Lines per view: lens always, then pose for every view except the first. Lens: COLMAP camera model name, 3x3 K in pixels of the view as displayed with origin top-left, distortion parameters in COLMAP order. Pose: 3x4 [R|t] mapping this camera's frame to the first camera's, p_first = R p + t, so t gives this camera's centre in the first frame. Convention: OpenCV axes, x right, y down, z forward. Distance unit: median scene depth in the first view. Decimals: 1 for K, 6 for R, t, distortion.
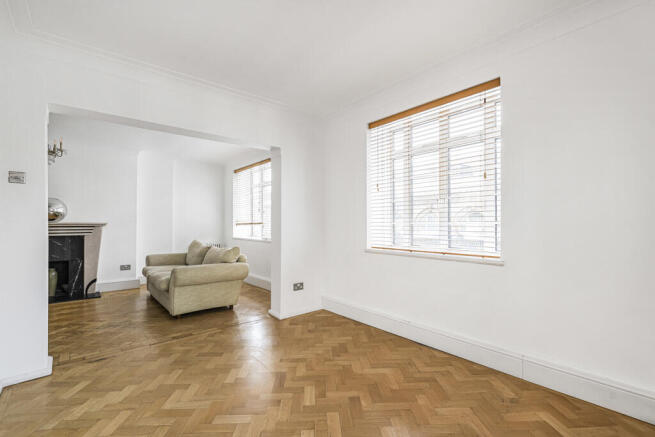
lens RADIAL K [[304.7, 0, 330.4], [0, 304.7, 219.5], [0, 0, 1]] dist [0.000467, -0.000161]
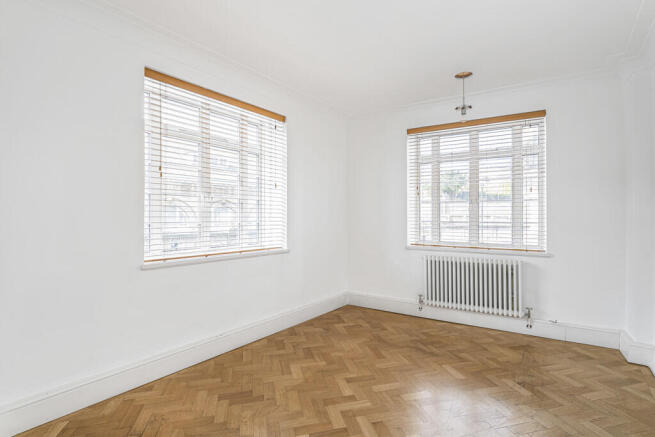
lens RADIAL K [[304.7, 0, 330.4], [0, 304.7, 219.5], [0, 0, 1]] dist [0.000467, -0.000161]
pose [[-0.218007, 0.003629, 0.975940, -0.656183], [-0.007914, 0.999954, -0.005486, 0.004155], [-0.975915, -0.008919, -0.217968, 0.863999]]
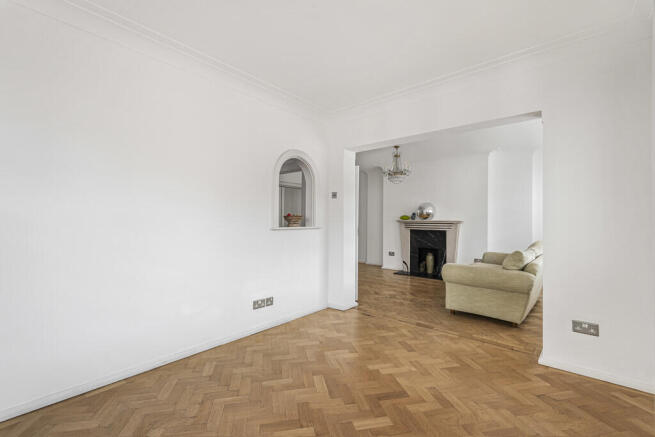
lens RADIAL K [[291.0, 0, 327.5], [0, 291.0, 218.5], [0, 0, 1]] dist [0.002103, 0.000120]
pose [[0.135413, -0.003616, -0.990783, 0.485154], [0.004314, 0.999986, -0.003060, 0.005261], [0.990780, -0.003860, 0.135427, 0.517218]]
